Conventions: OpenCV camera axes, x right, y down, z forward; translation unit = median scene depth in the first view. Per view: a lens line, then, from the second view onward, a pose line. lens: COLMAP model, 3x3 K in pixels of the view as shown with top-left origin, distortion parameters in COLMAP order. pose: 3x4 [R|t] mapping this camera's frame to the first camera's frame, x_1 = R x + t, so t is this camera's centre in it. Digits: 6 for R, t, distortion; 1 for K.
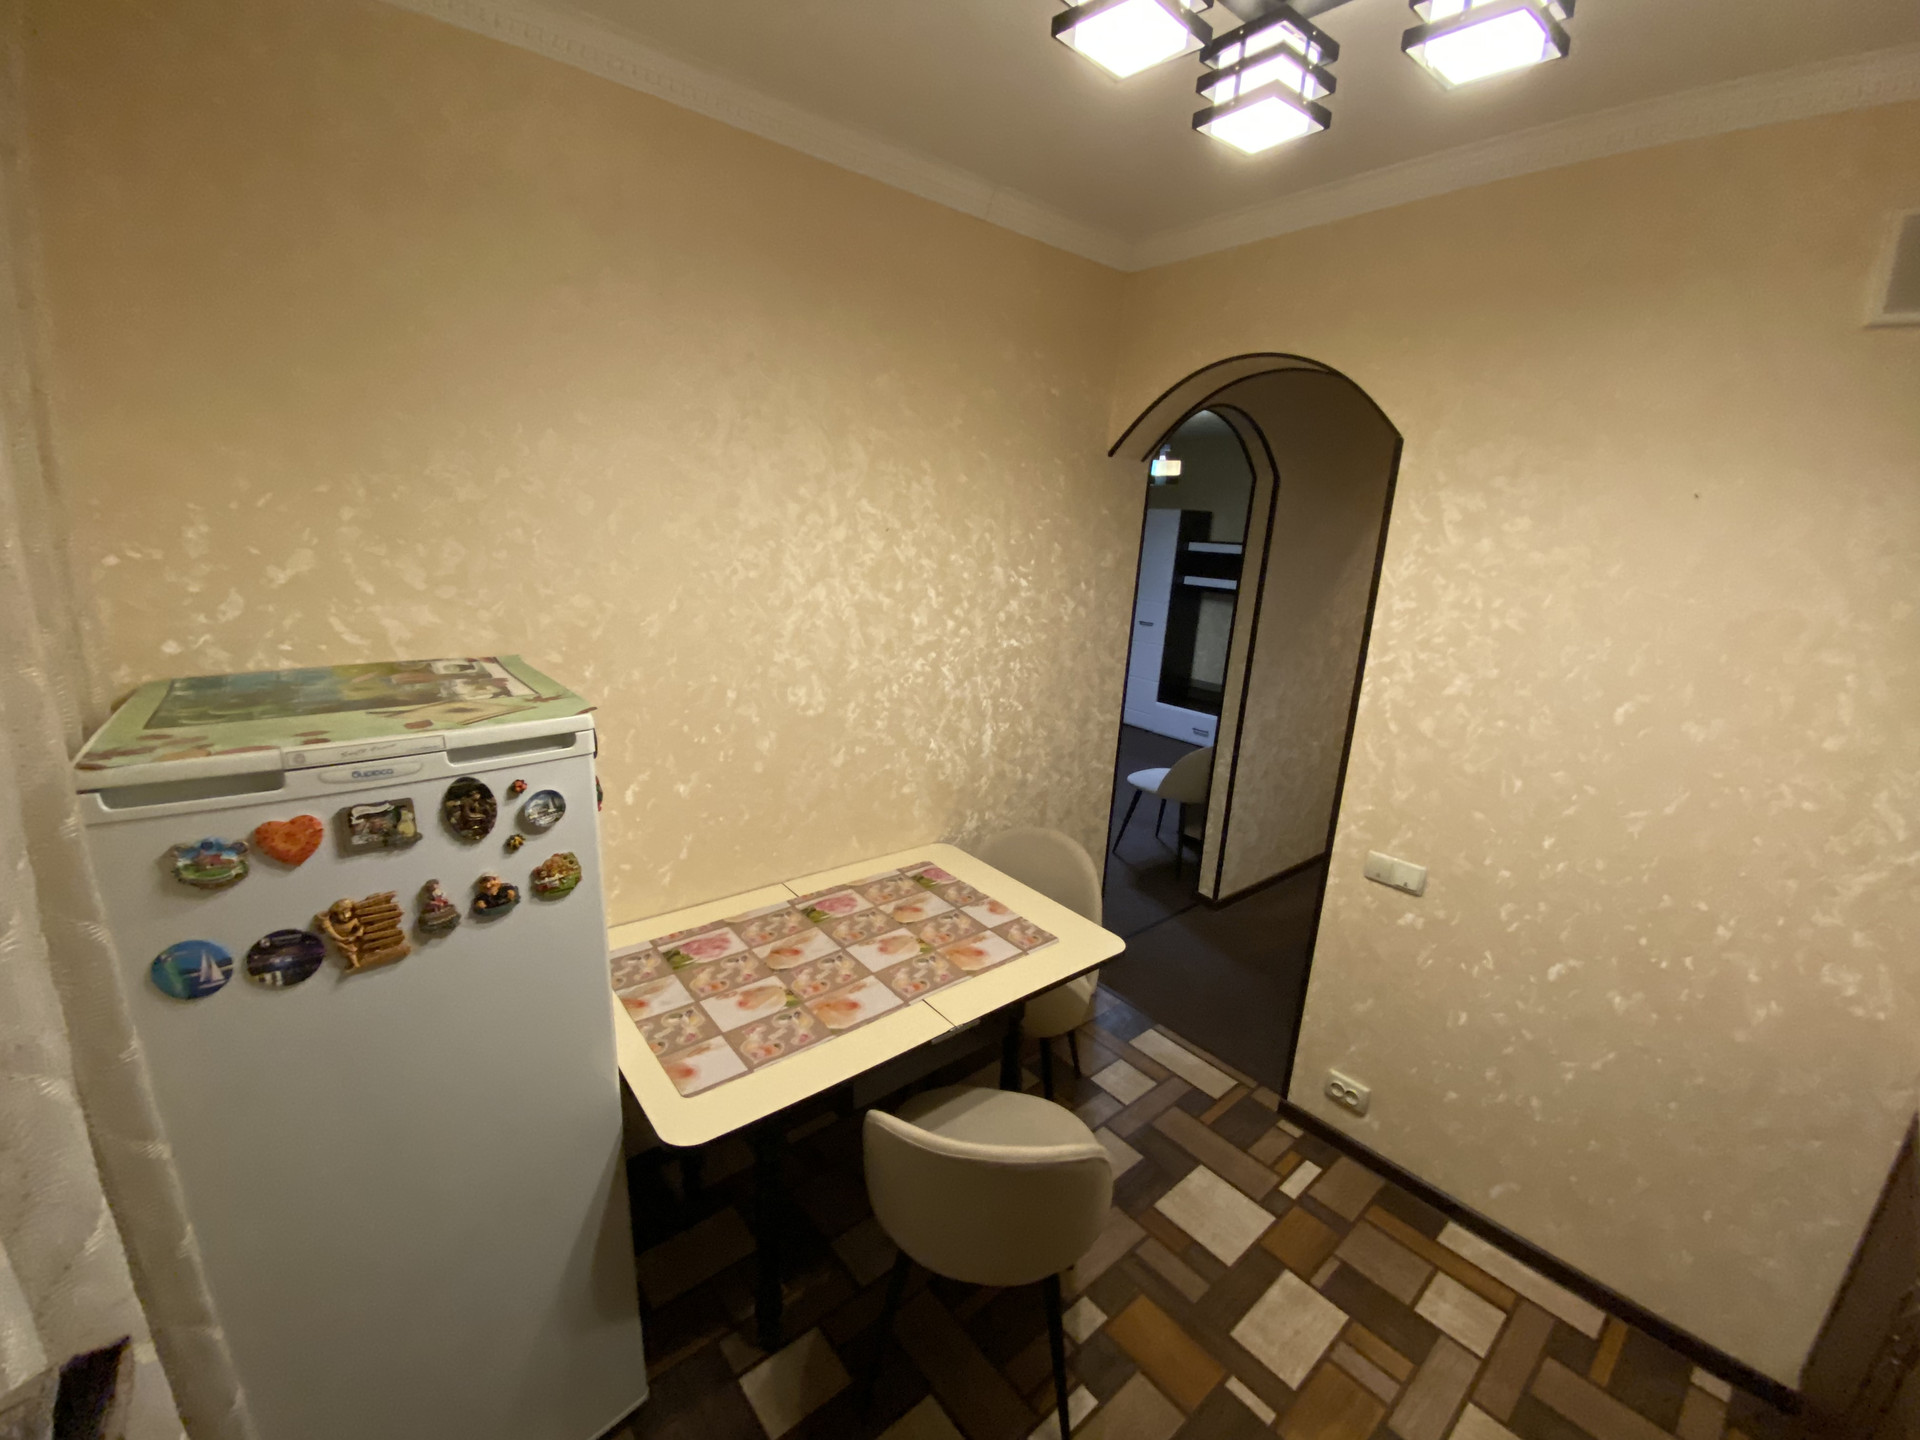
lens RADIAL K [[783.8, 0, 958.2], [0, 783.8, 723.8], [0, 0, 1]] dist [-0.001379, -0.010616]
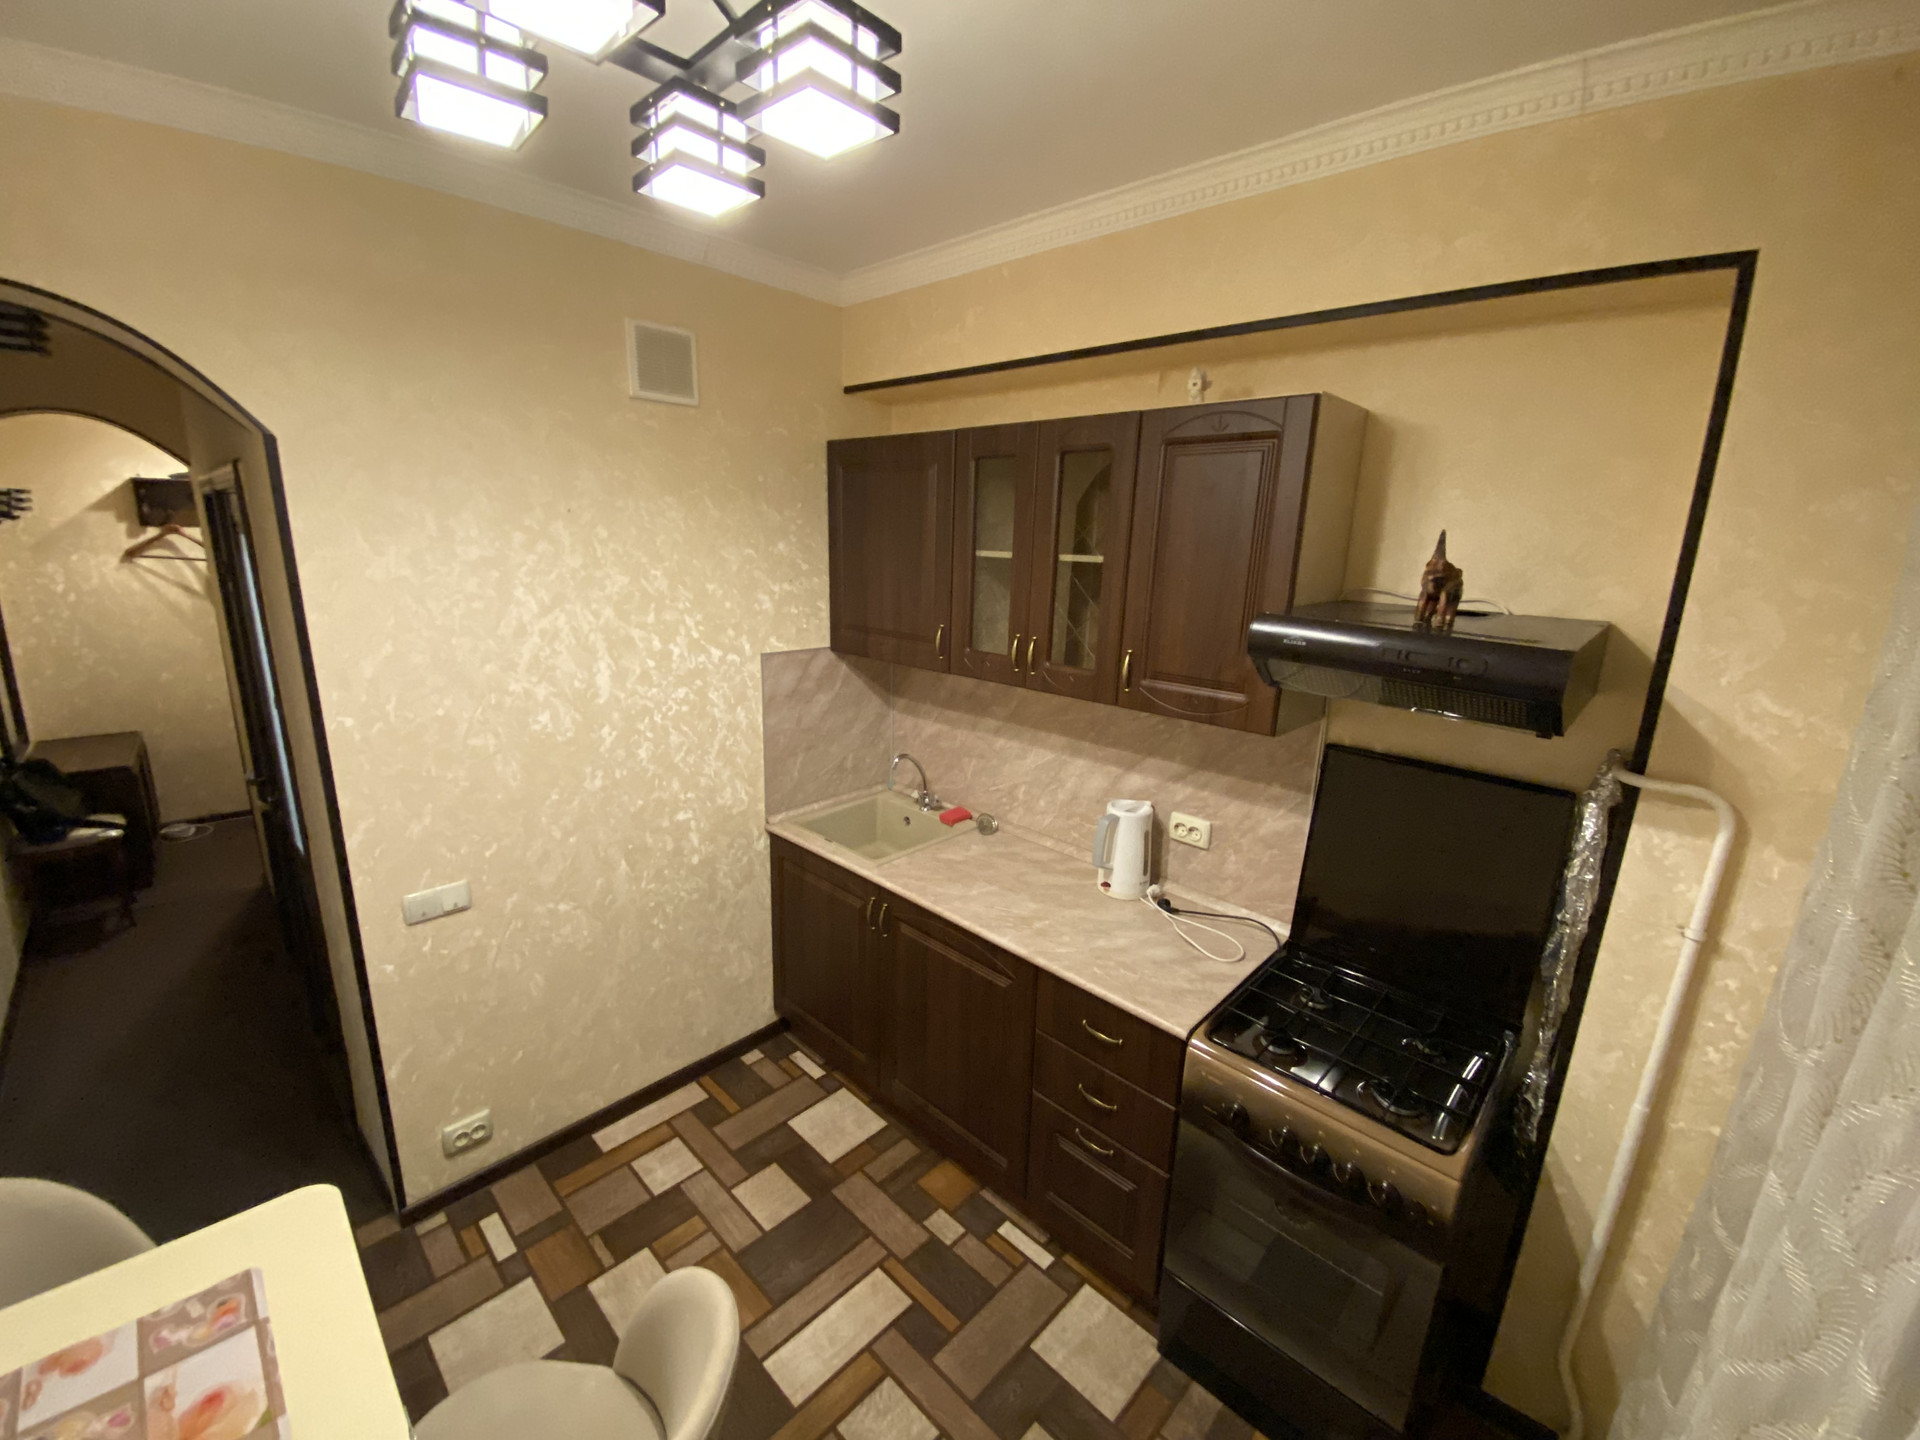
lens RADIAL K [[783.8, 0, 944.5], [0, 783.8, 715.7], [0, 0, 1]] dist [-0.001379, -0.010616]
pose [[-0.105416, -0.278775, 0.954553, -0.368409], [0.204580, 0.933289, 0.295158, -0.184145], [-0.973157, 0.226397, -0.041352, 0.406179]]
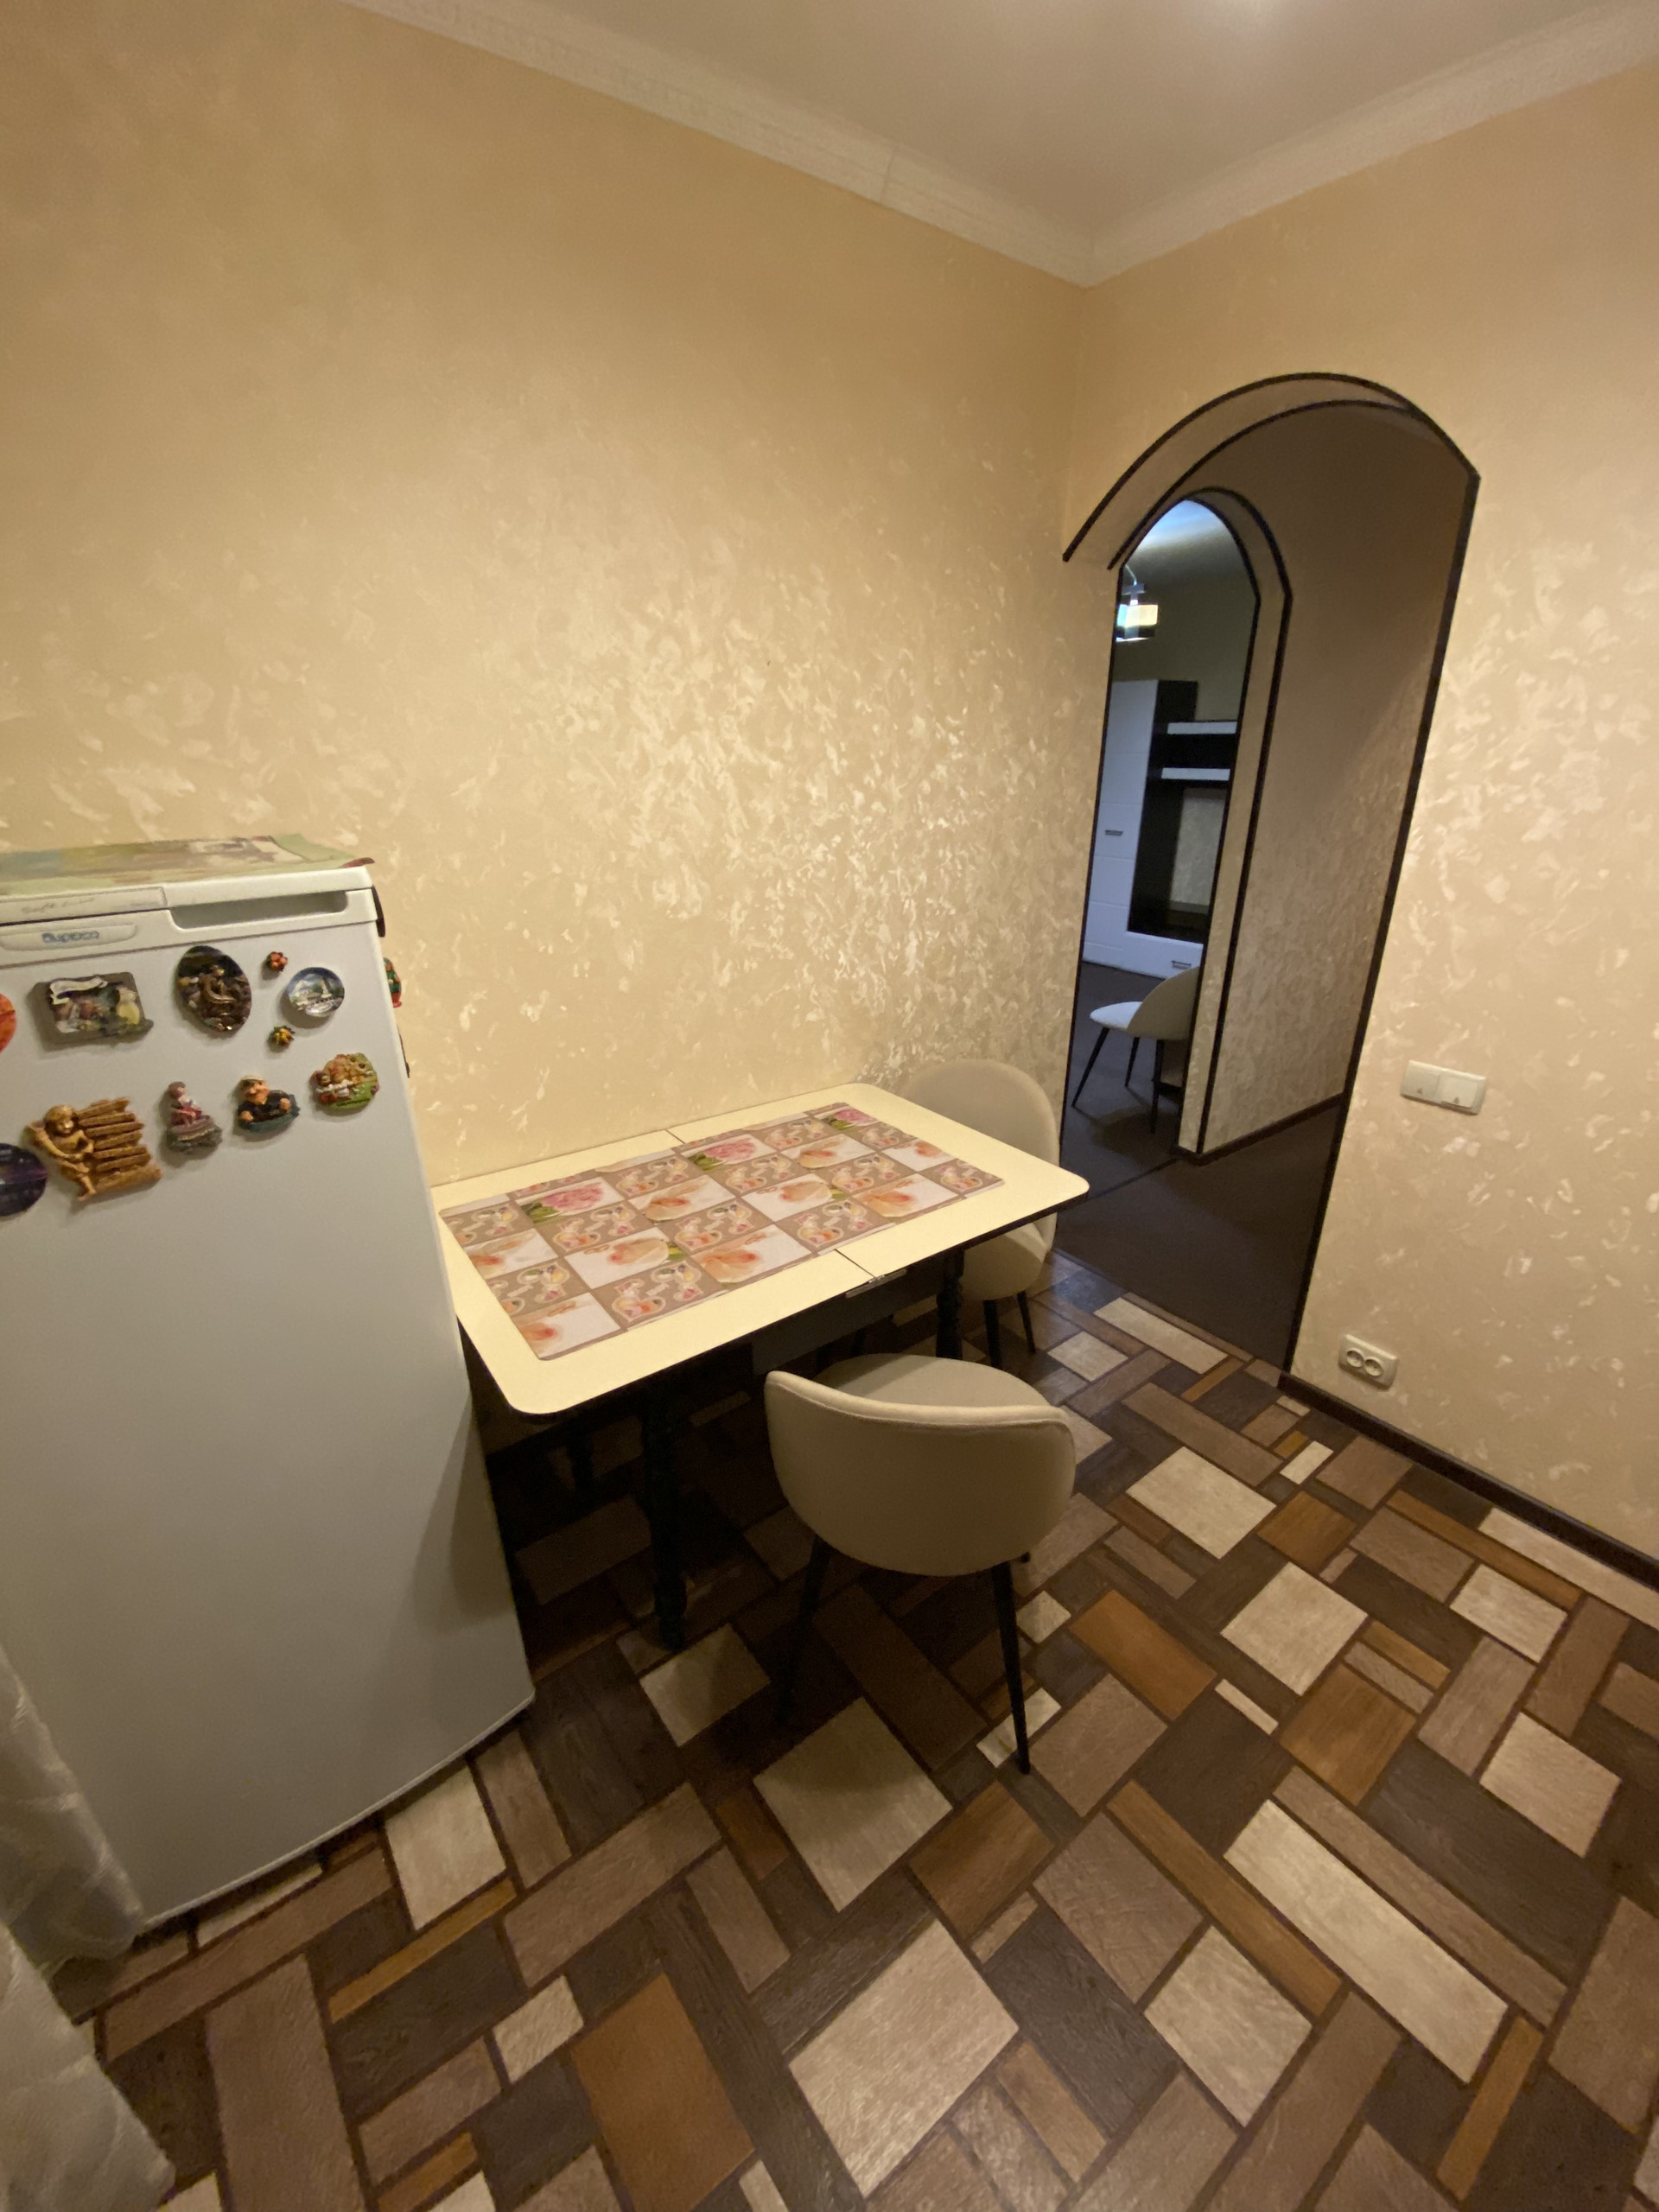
lens RADIAL K [[903.0, 0, 836.1], [0, 903.0, 1110.6], [0, 0, 1]] dist [-0.001379, -0.010616]
pose [[0.997401, -0.034047, -0.063493, 0.016965], [0.042160, 0.990463, 0.131173, 0.075658], [0.058421, -0.133509, 0.989324, 0.085844]]
